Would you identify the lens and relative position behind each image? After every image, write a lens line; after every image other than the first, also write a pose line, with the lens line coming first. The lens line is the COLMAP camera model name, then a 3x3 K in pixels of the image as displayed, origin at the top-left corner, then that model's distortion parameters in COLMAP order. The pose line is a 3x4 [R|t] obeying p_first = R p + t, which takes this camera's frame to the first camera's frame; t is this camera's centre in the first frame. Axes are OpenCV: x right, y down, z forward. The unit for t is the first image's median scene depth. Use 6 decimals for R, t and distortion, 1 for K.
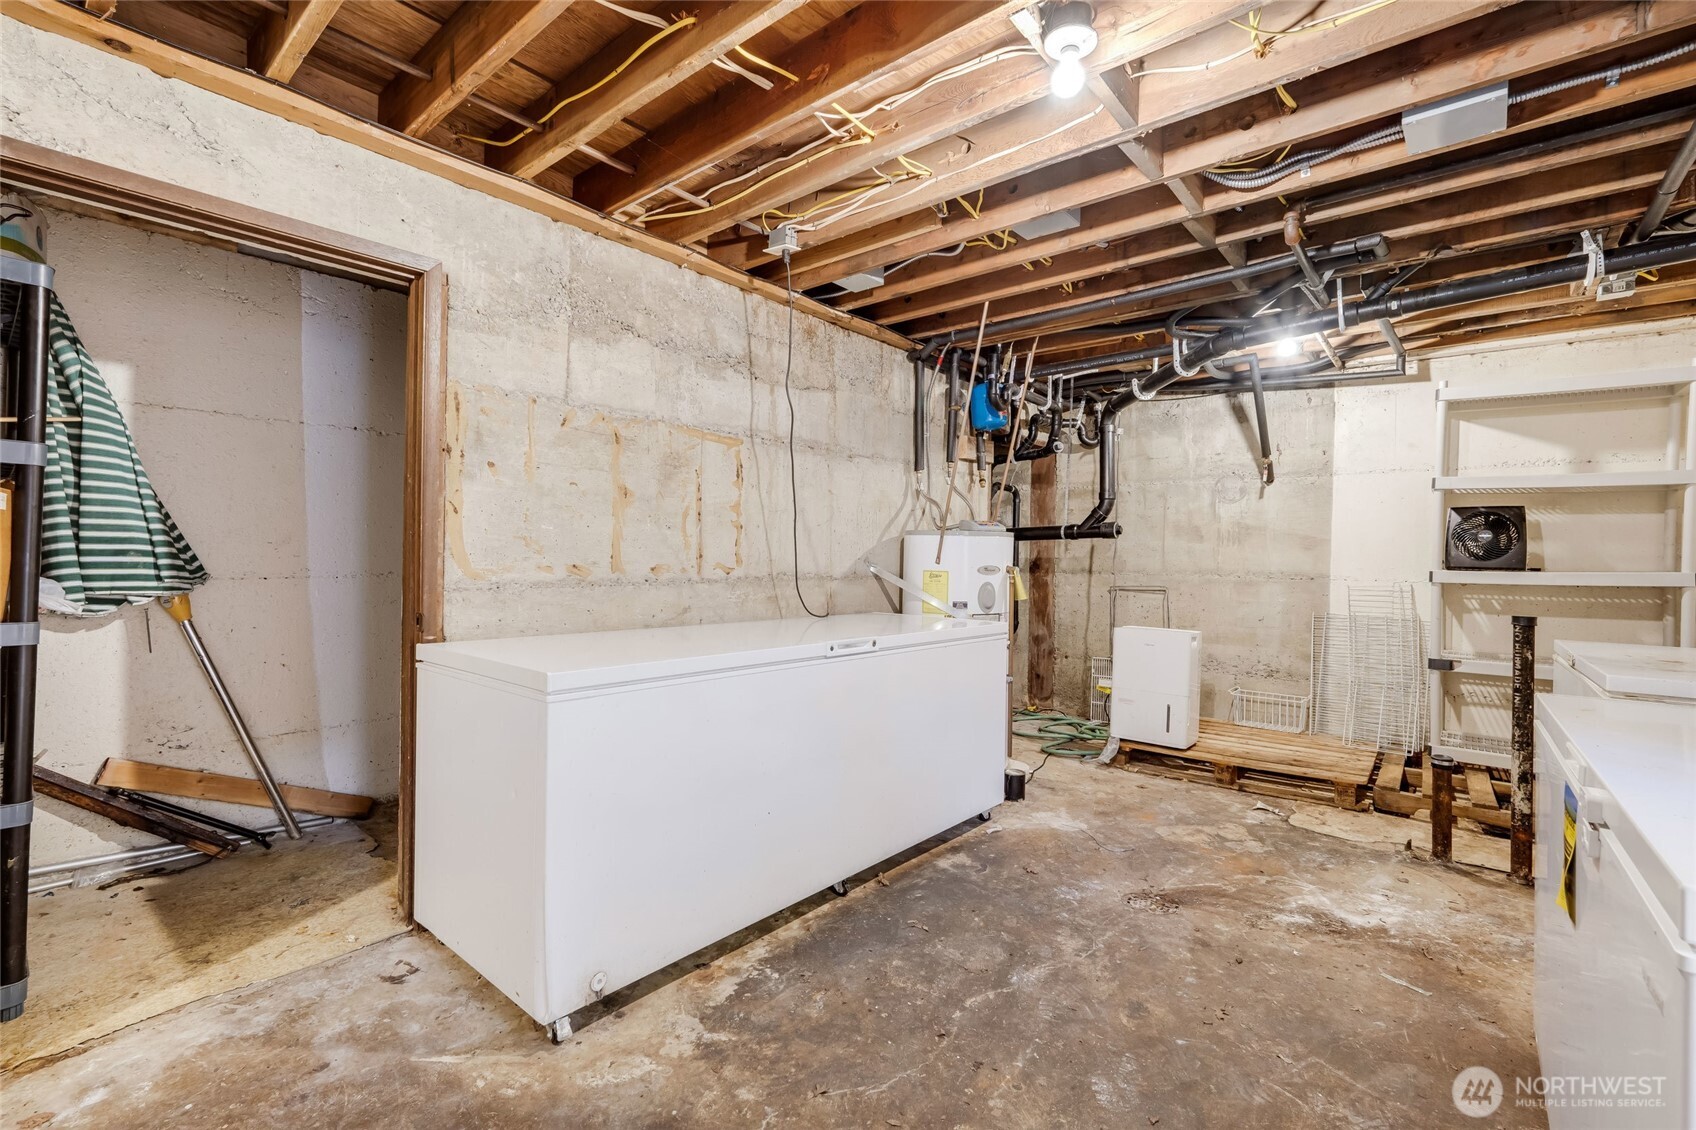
lens RADIAL K [[768.3, 0, 840.9], [0, 768.3, 553.2], [0, 0, 1]] dist [0.011529, -0.000820]
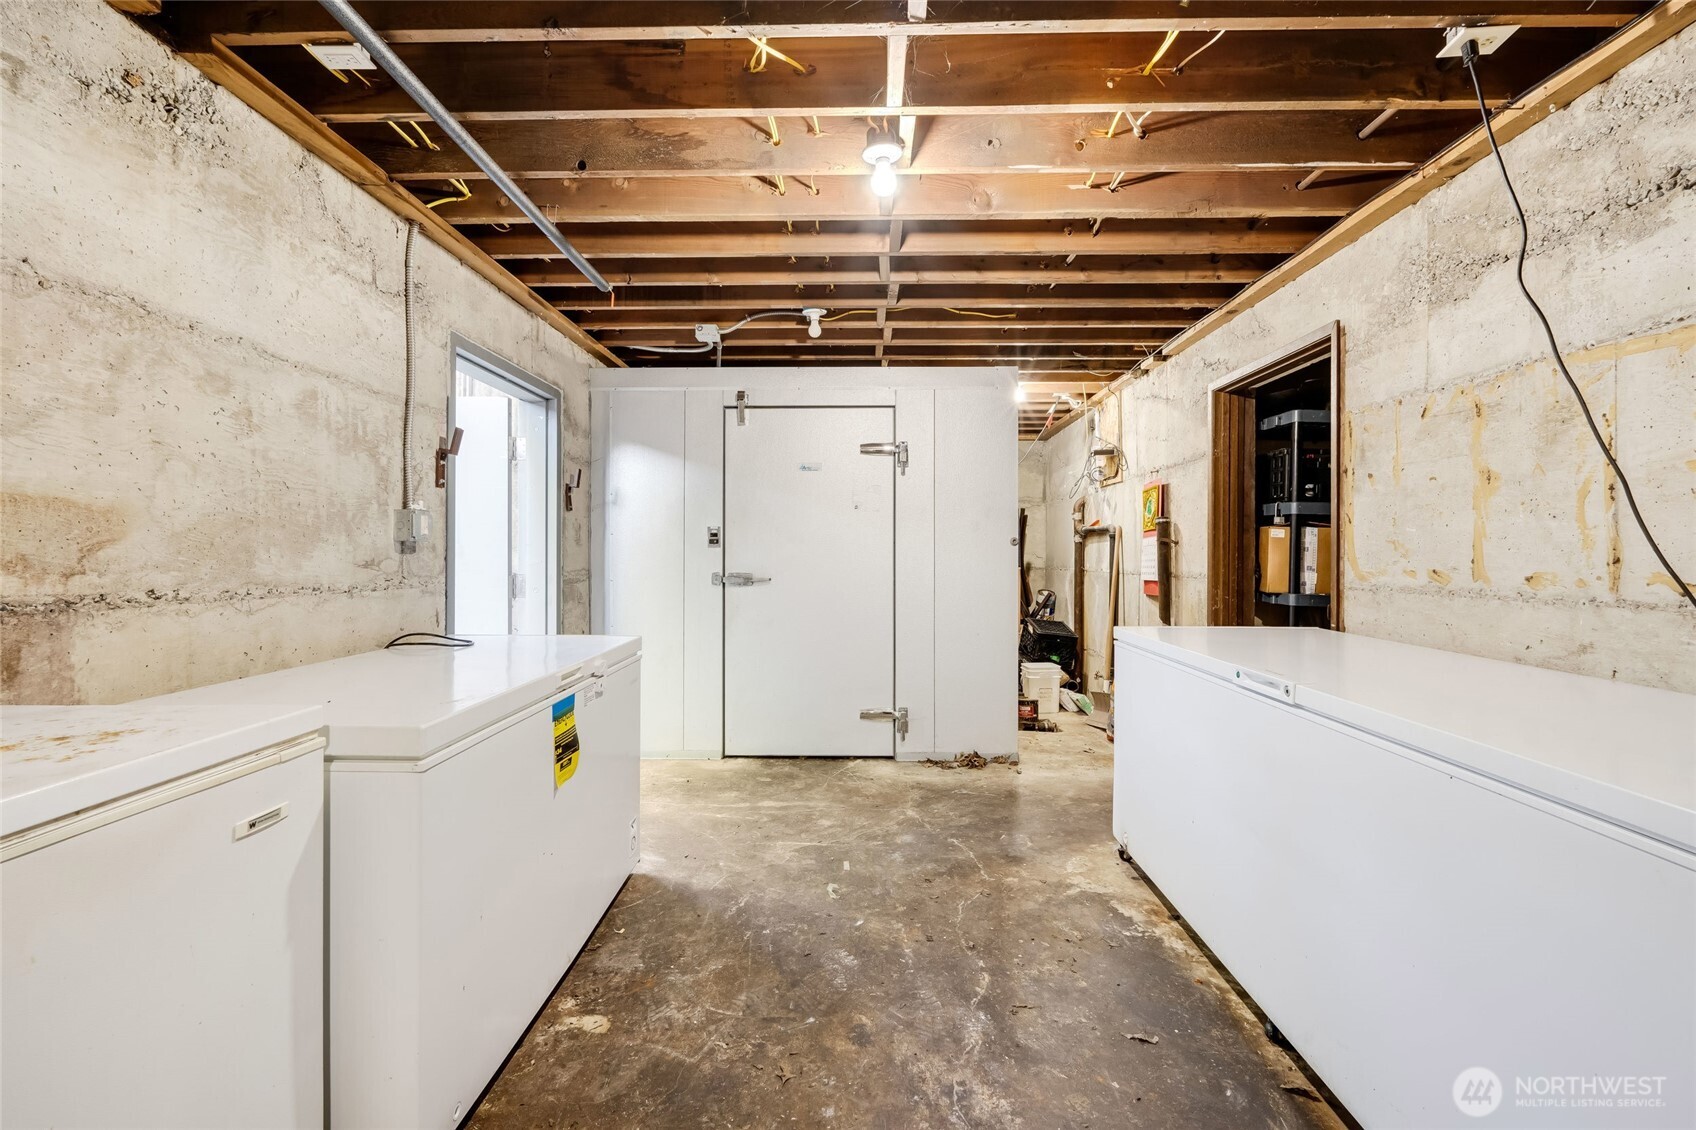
lens RADIAL K [[733.7, 0, 846.0], [0, 733.7, 554.1], [0, 0, 1]] dist [0.000089, -0.000014]
pose [[-0.783239, -0.017519, -0.621474, 0.732786], [-0.015639, 0.999842, -0.008475, 0.015149], [0.621524, 0.003082, -0.783389, 1.287570]]
